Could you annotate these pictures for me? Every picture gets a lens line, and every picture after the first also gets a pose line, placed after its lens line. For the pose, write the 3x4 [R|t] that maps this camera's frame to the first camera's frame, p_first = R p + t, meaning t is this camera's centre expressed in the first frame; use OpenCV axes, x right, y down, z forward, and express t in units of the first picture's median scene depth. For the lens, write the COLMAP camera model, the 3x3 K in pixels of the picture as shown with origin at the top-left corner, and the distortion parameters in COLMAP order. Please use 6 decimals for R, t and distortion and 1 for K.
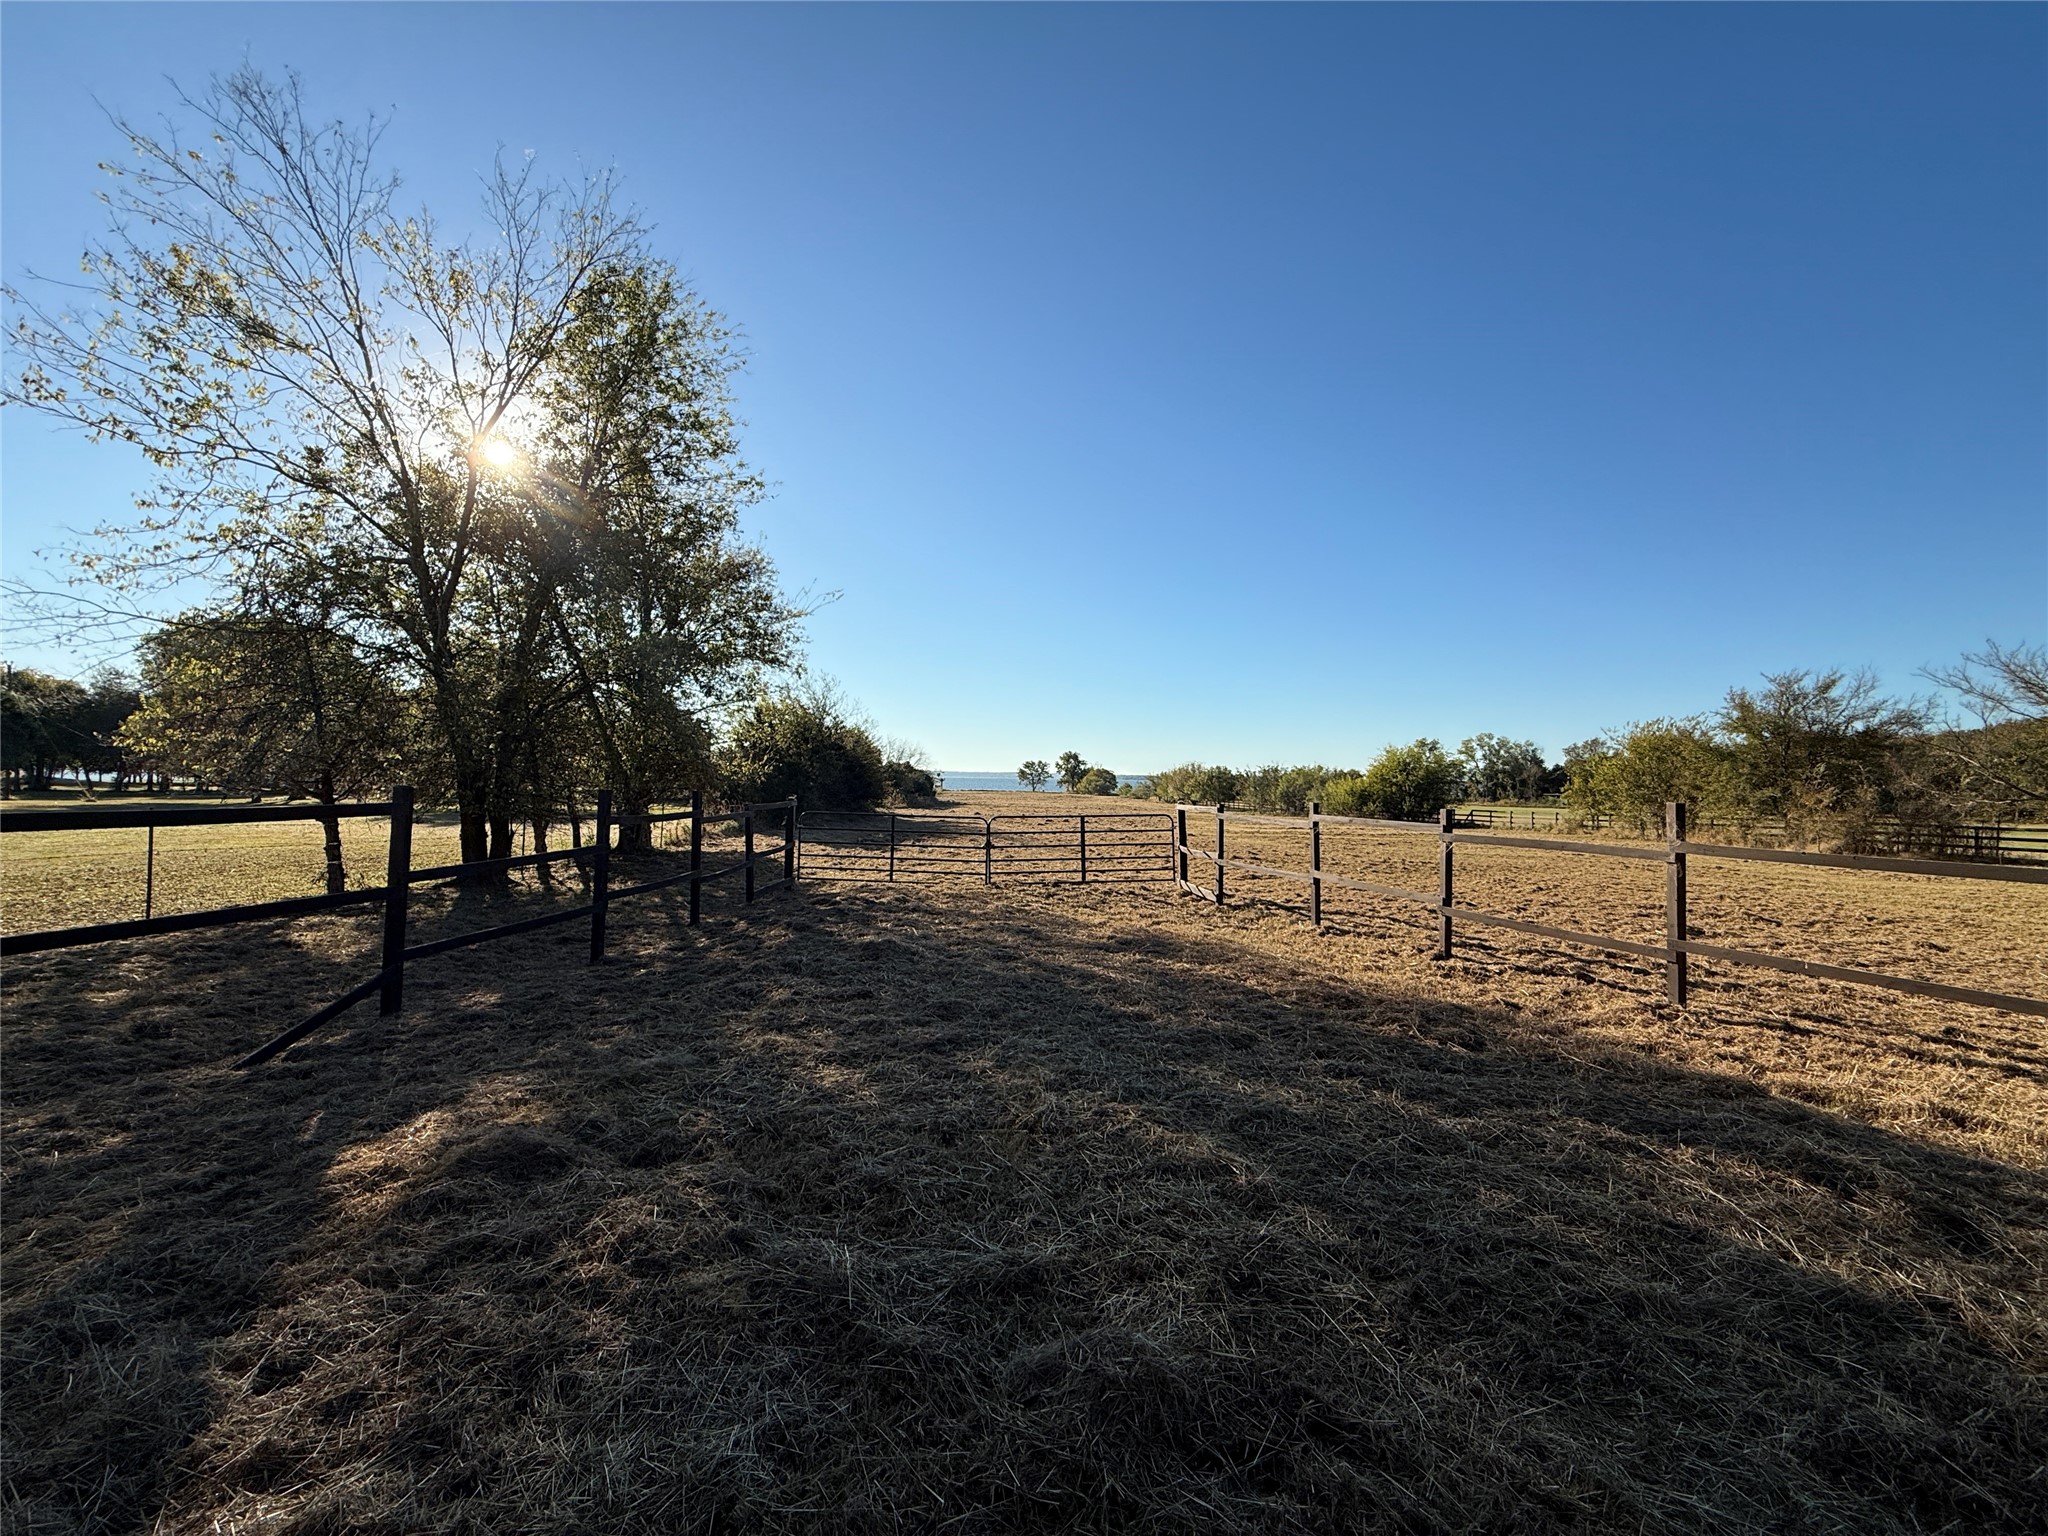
lens RADIAL K [[816.1, 0, 1017.8], [0, 816.1, 766.4], [0, 0, 1]] dist [0.000585, 0.000278]
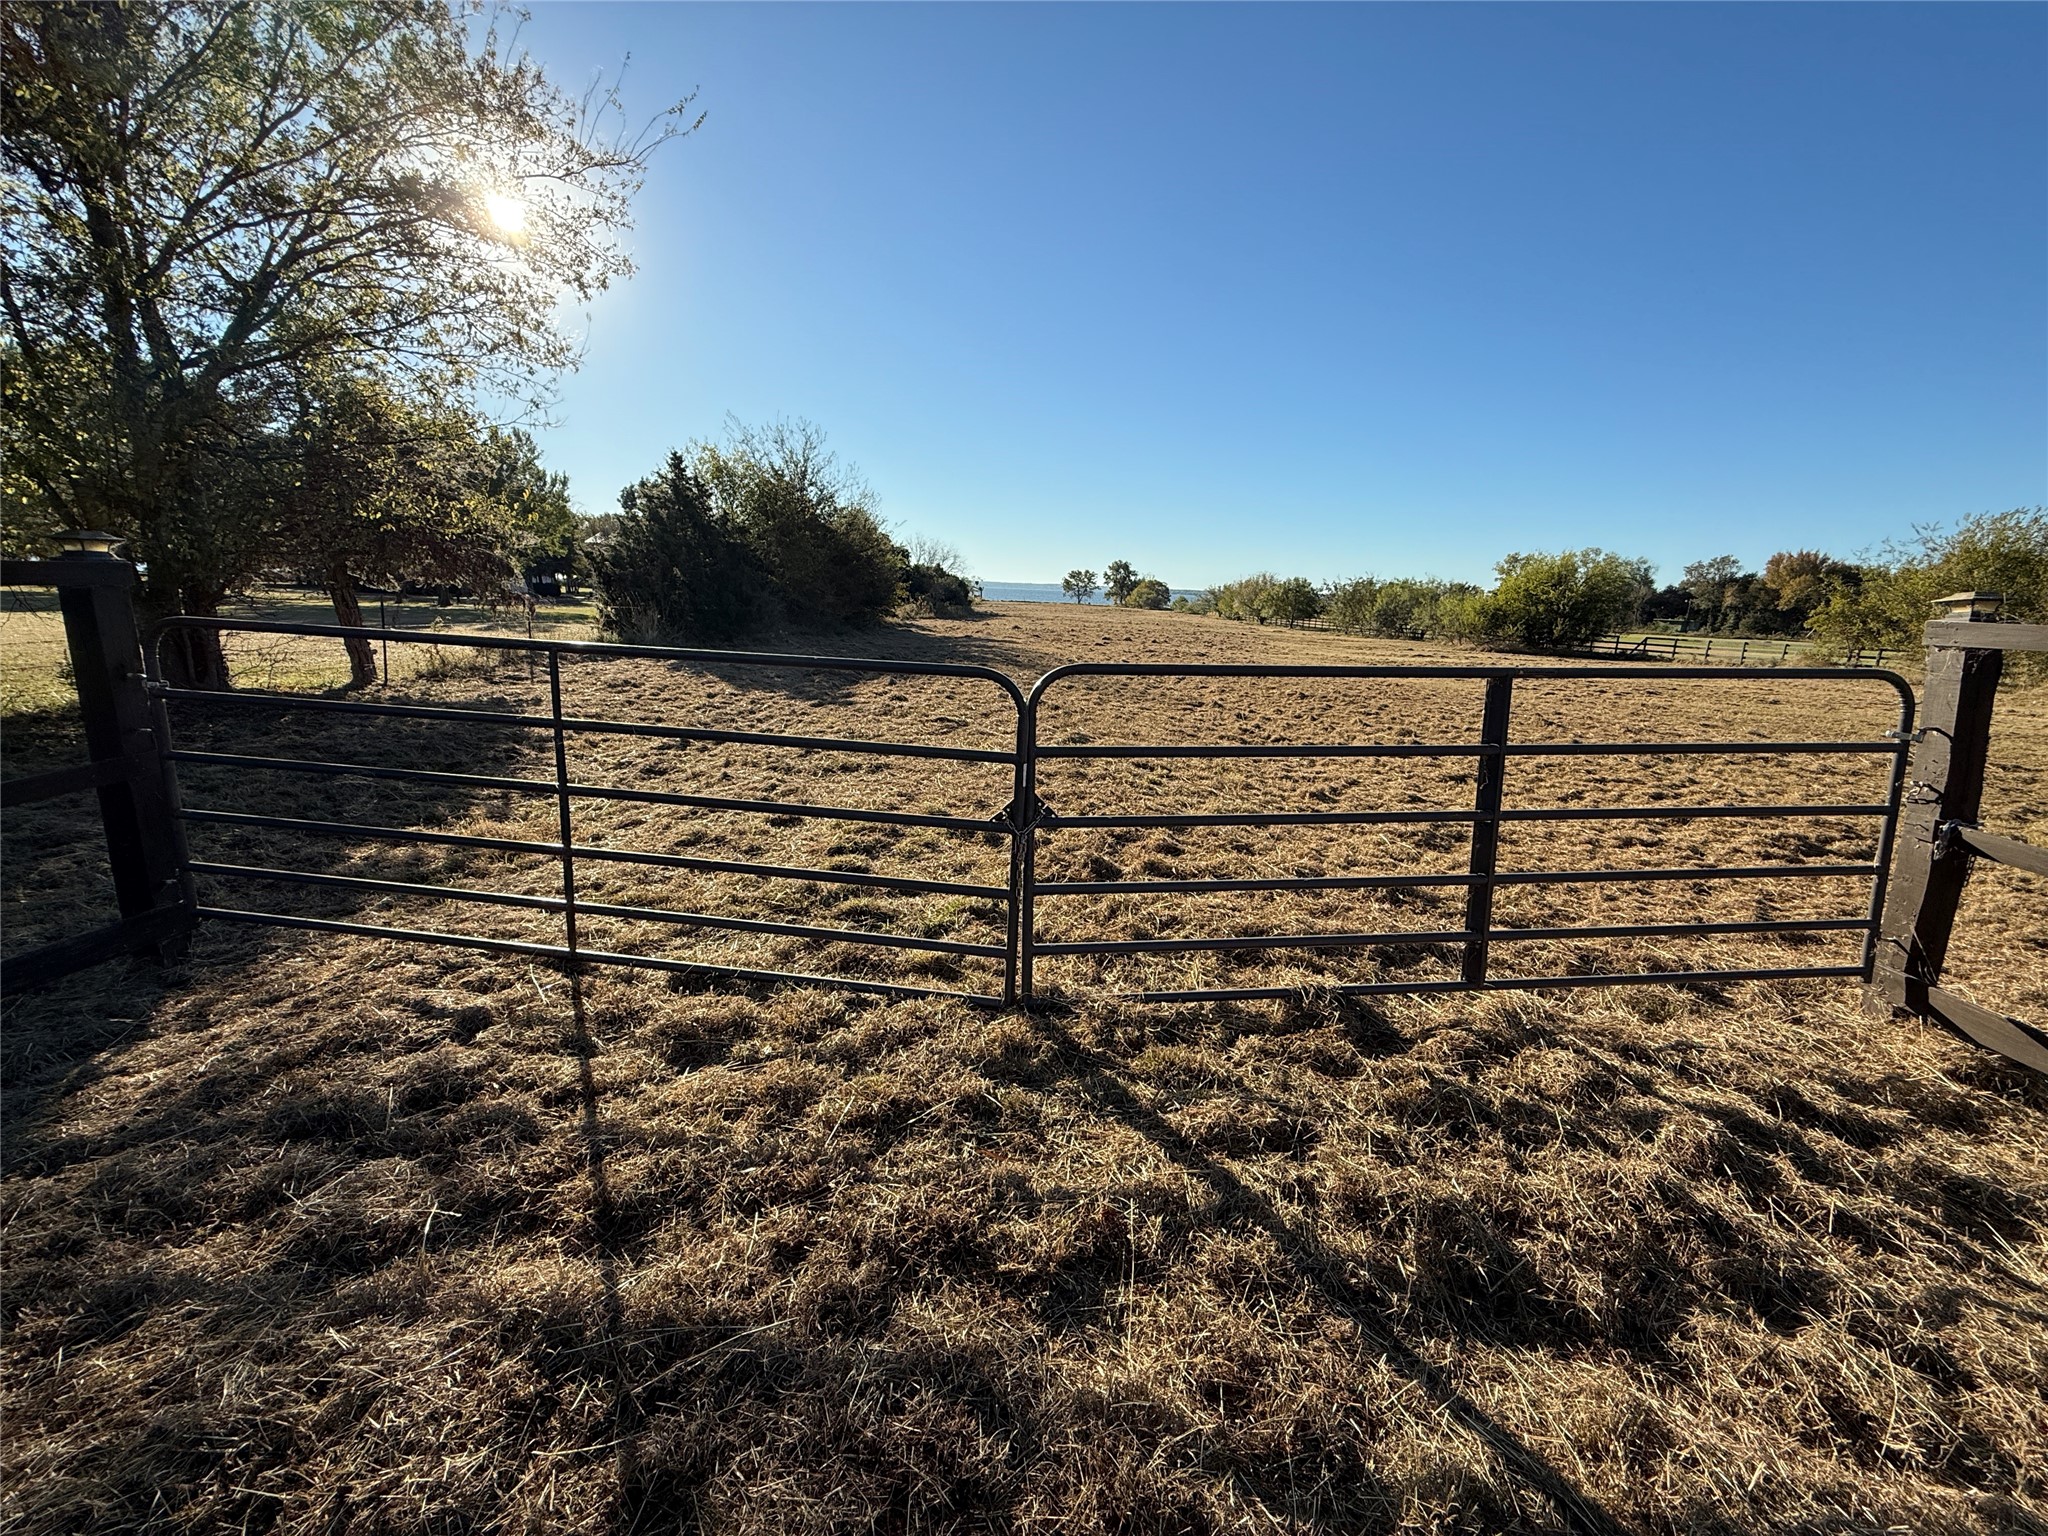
lens RADIAL K [[816.1, 0, 1017.8], [0, 816.1, 766.4], [0, 0, 1]] dist [0.000585, 0.000278]
pose [[0.998486, 0.030768, -0.045605, -0.005622], [-0.019698, 0.973969, 0.225825, 0.006463], [0.051366, -0.224585, 0.973100, 0.129760]]
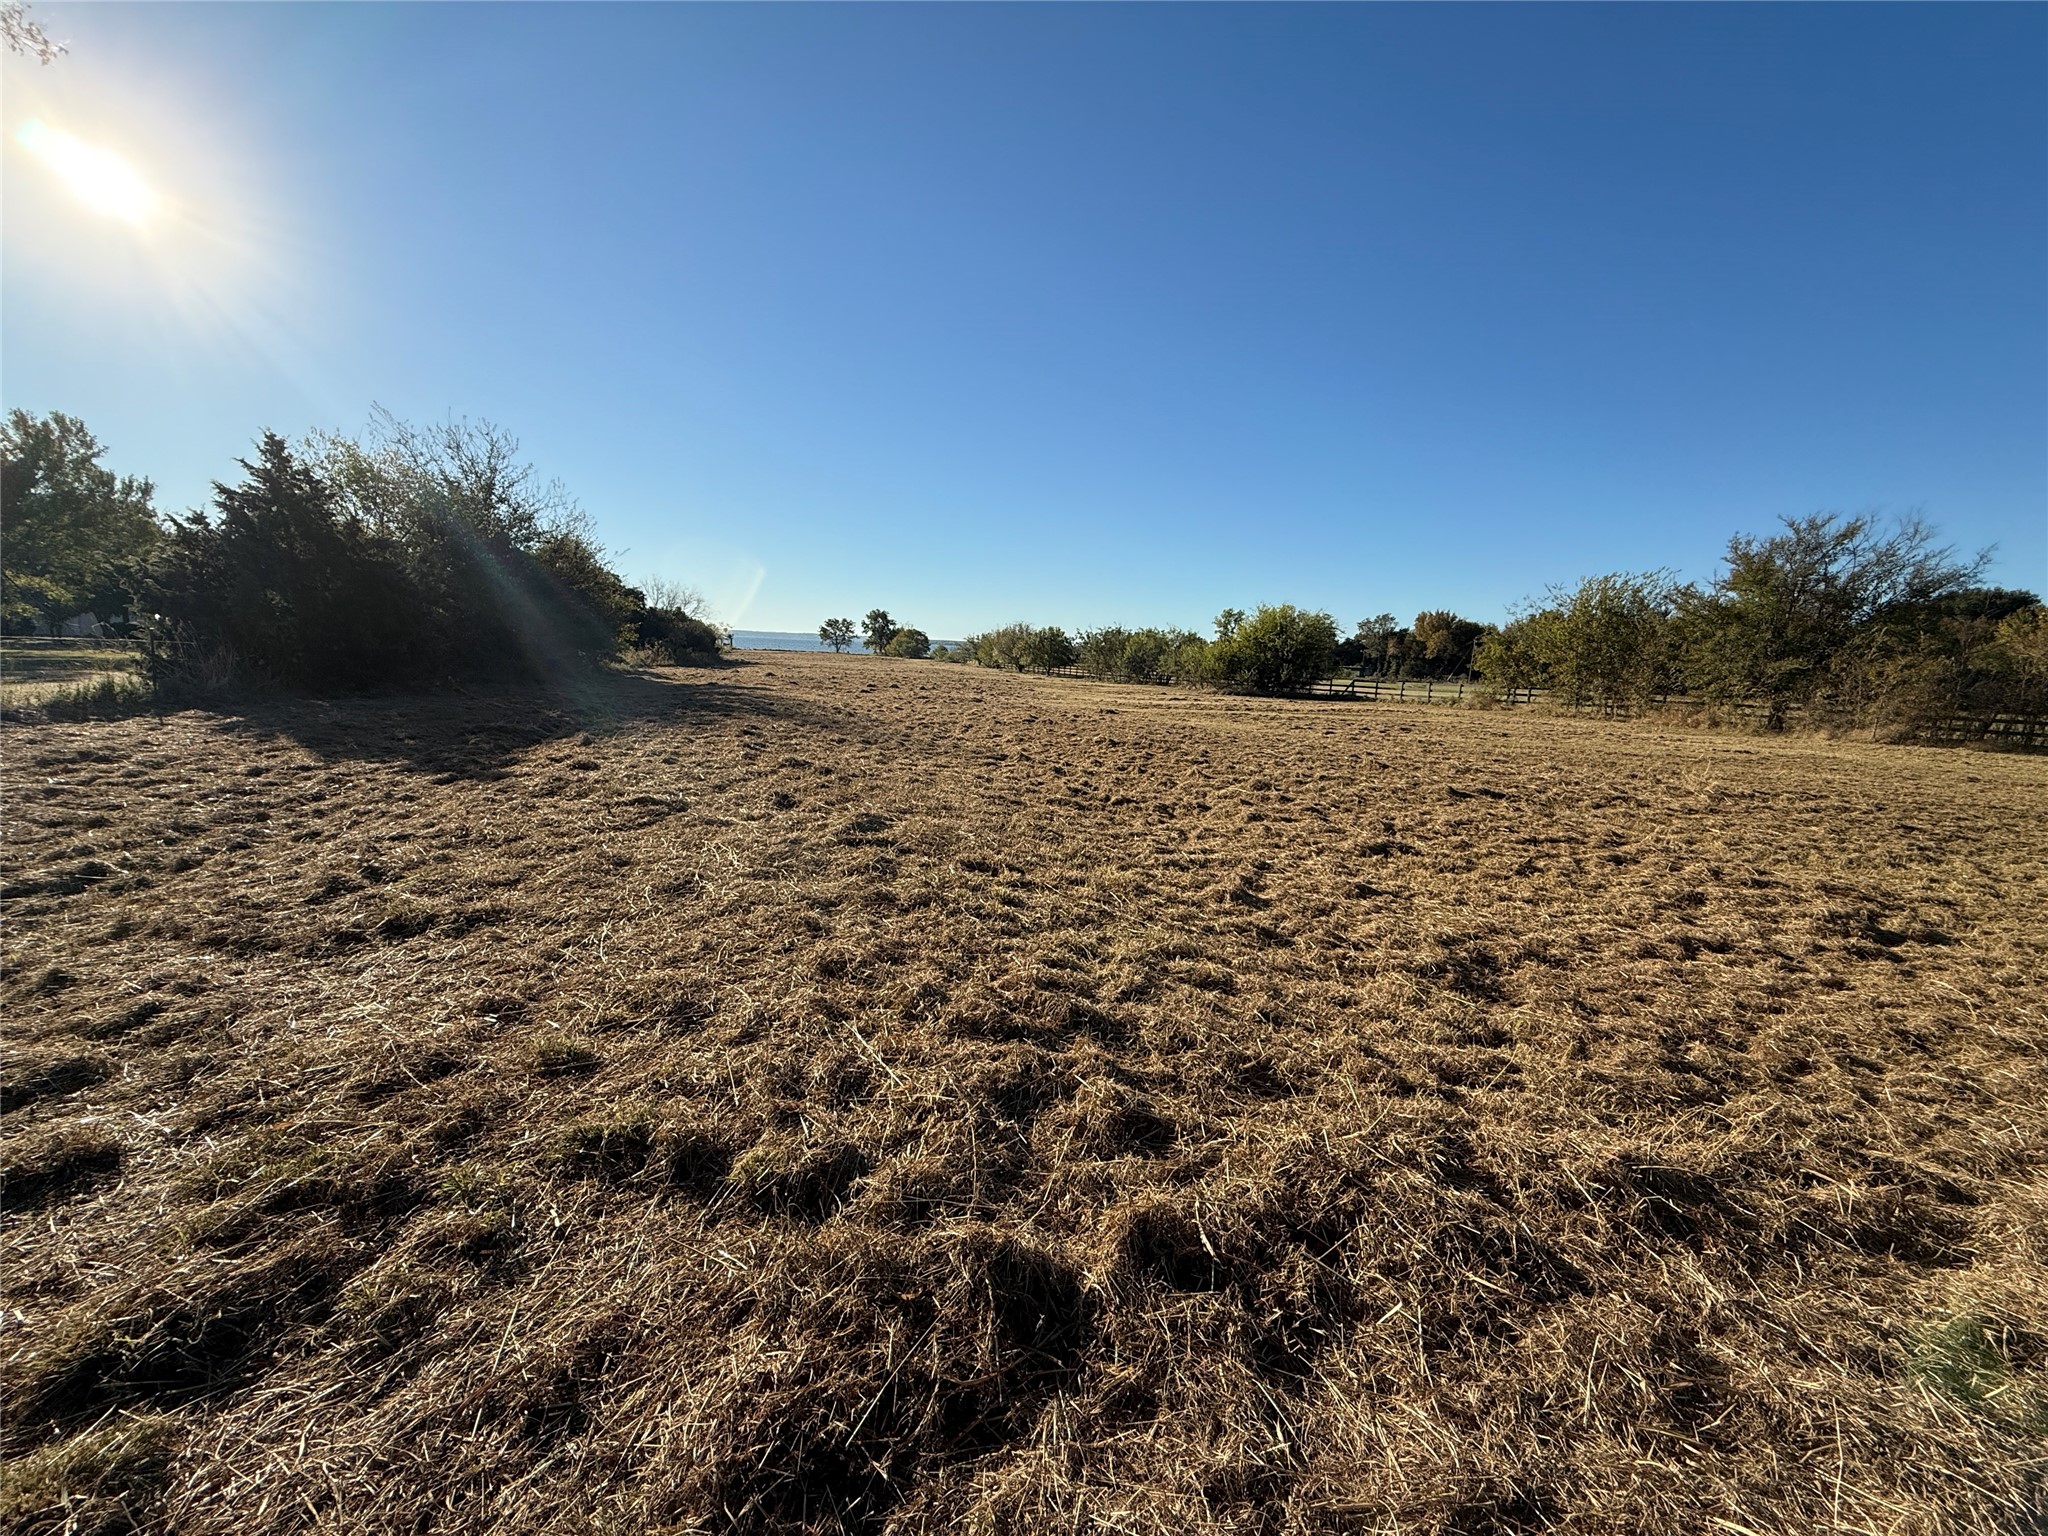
lens RADIAL K [[816.1, 0, 1017.8], [0, 816.1, 766.4], [0, 0, 1]] dist [0.000585, 0.000278]
pose [[0.971385, -0.010007, 0.237300, -0.006573], [-0.029041, 0.986611, 0.160487, 0.010256], [-0.235729, -0.162786, 0.958088, 0.162535]]
